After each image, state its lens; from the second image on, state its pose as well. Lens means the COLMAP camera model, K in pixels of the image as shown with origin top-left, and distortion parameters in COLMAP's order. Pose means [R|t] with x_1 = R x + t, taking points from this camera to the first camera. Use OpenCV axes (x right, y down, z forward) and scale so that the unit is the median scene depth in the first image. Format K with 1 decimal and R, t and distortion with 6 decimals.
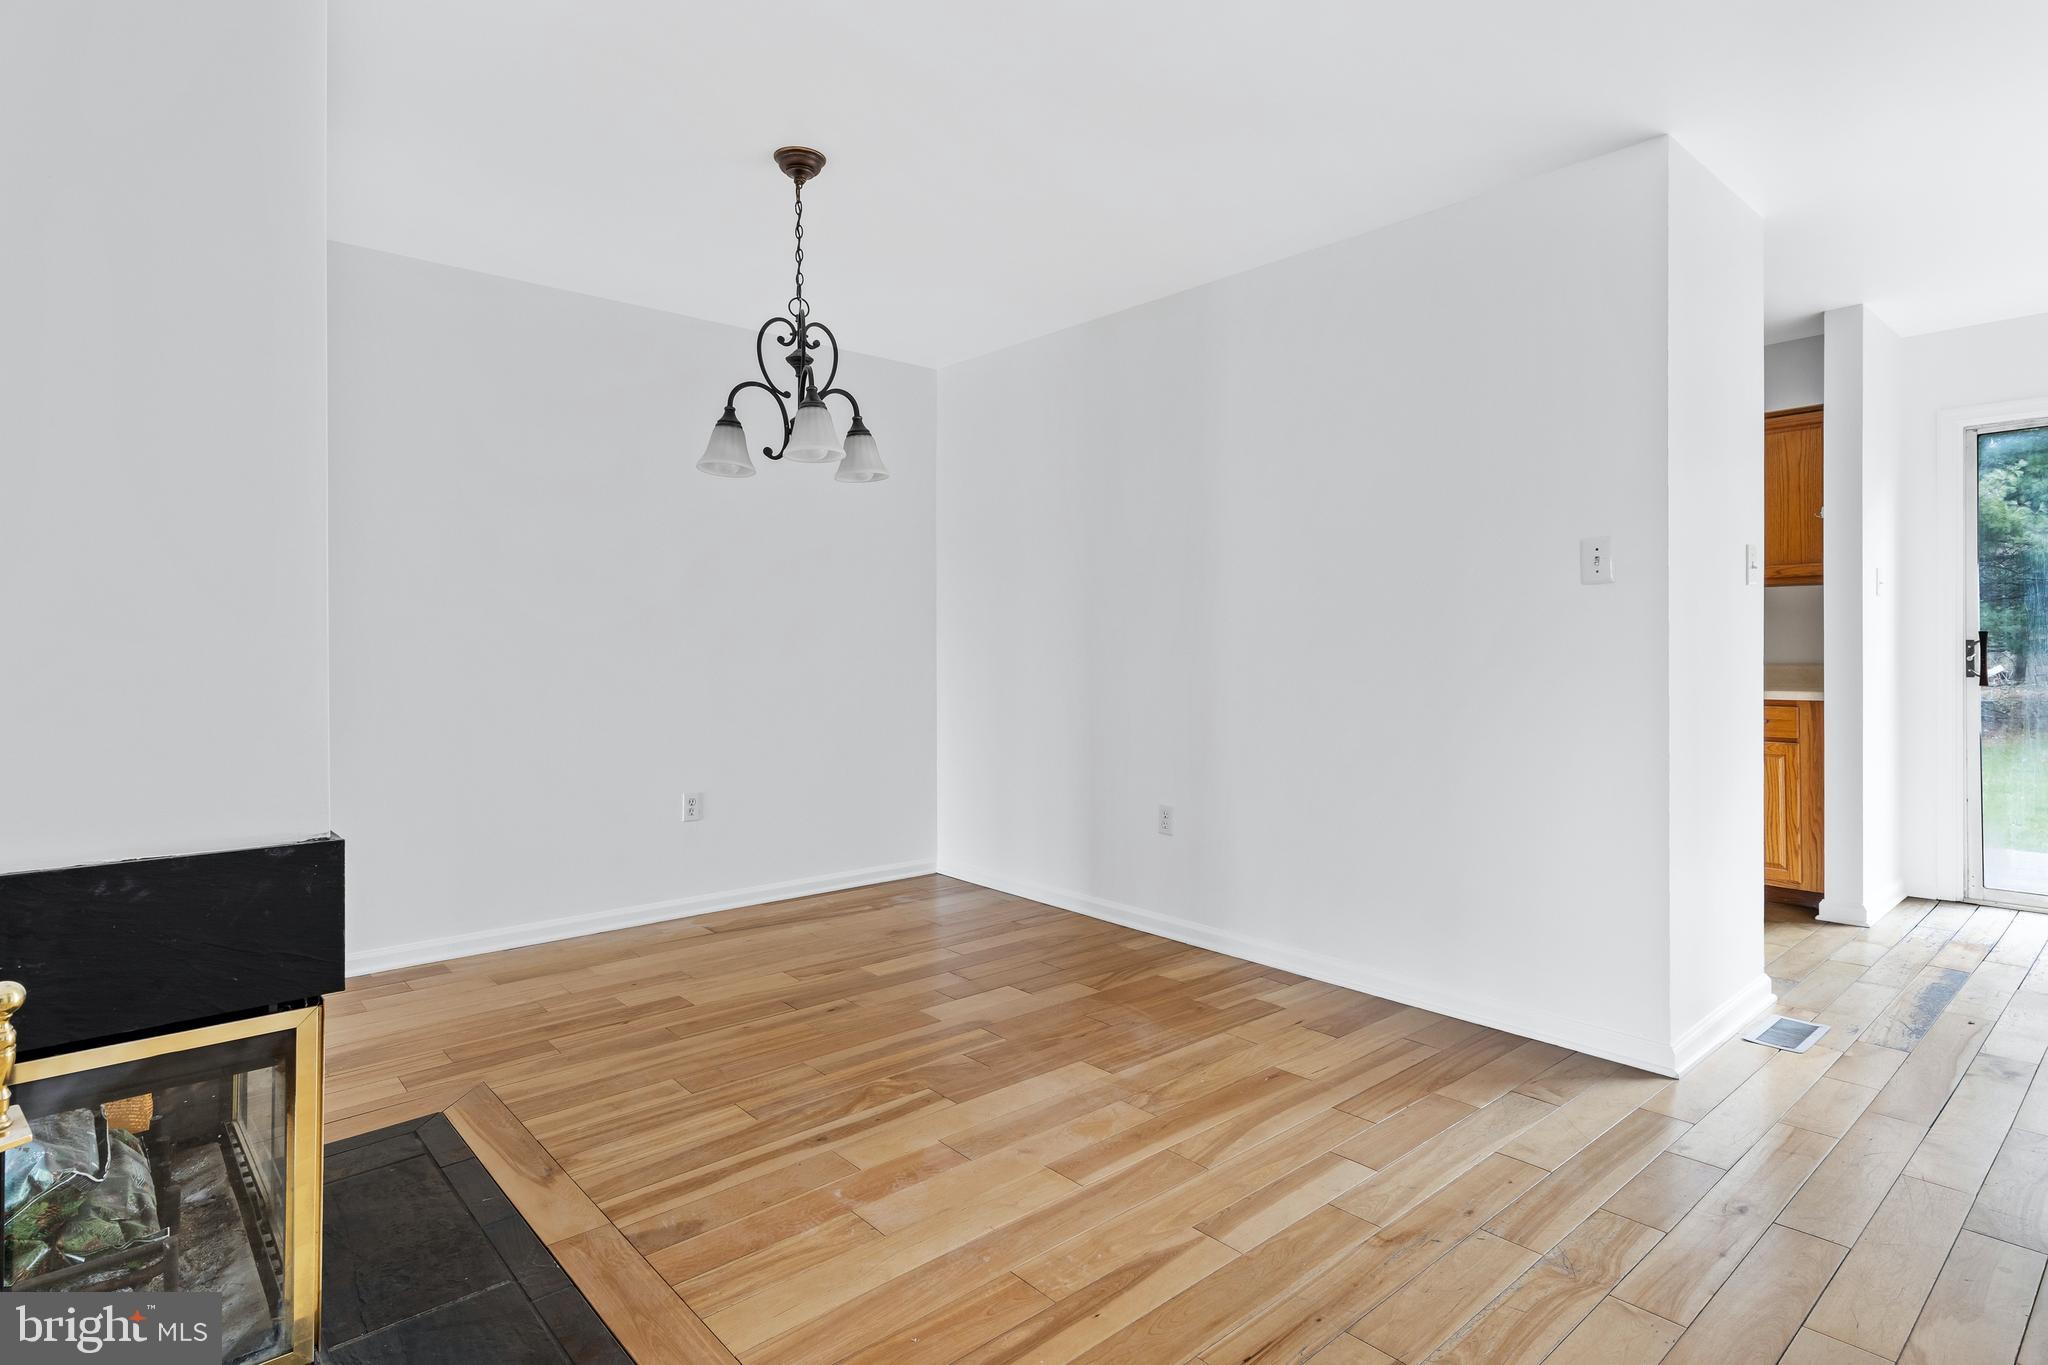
lens RADIAL K [[1060.4, 0, 1017.6], [0, 1060.4, 644.4], [0, 0, 1]] dist [0.003368, 0.000191]
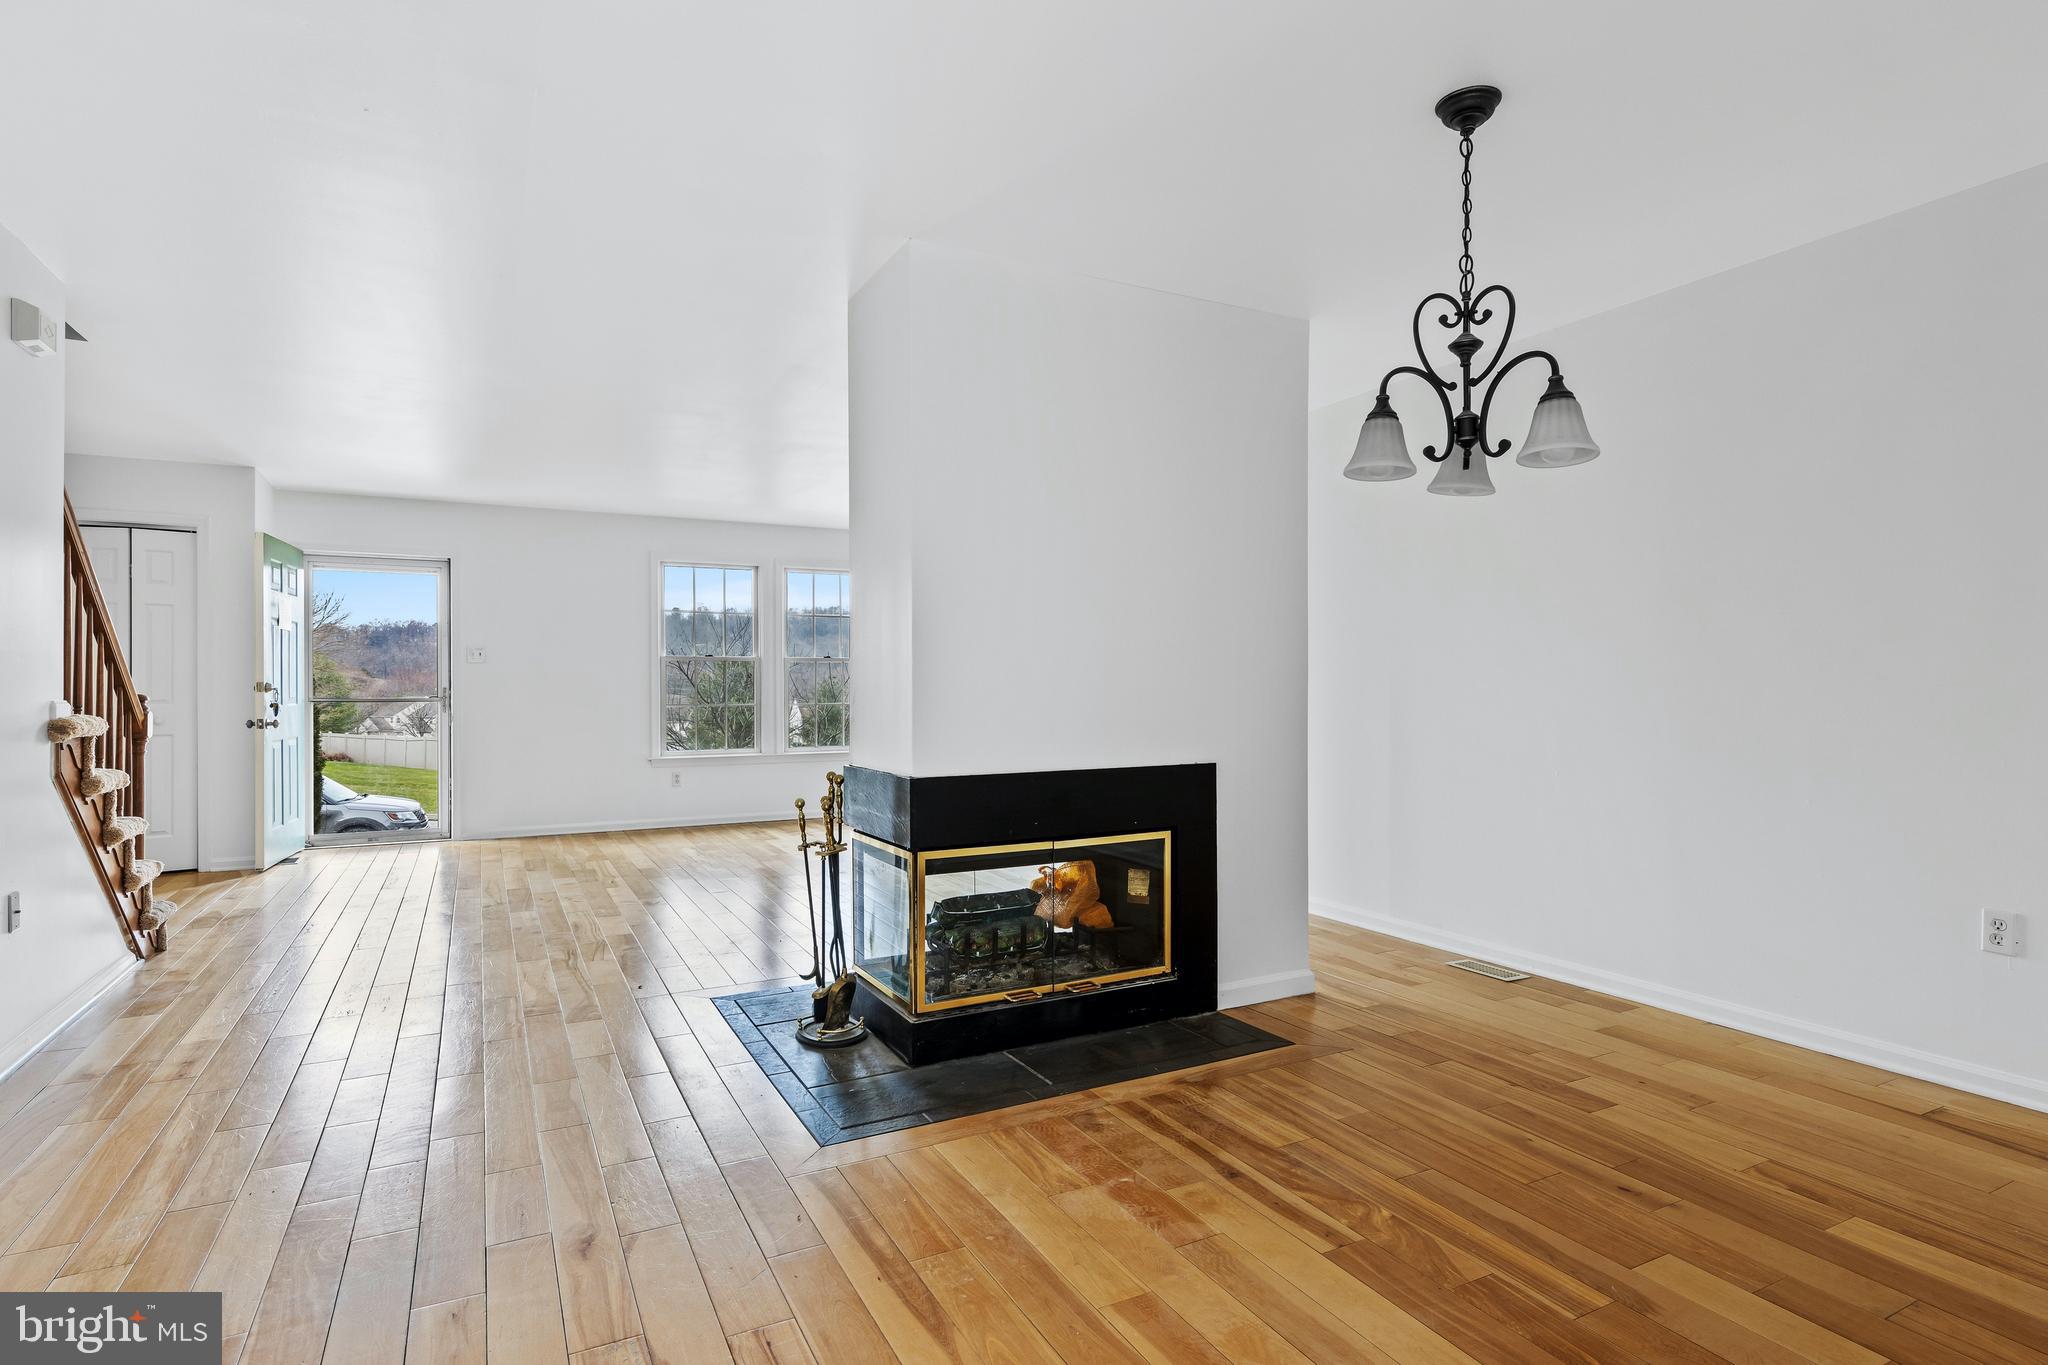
lens RADIAL K [[1037.7, 0, 1024.0], [0, 1037.7, 682.5], [0, 0, 1]] dist [0.002783, 0.000218]
pose [[-0.231774, -0.002079, -0.972767, 0.683491], [0.002536, 0.999993, -0.002742, 0.001660], [0.972766, -0.003102, -0.231767, 0.864516]]
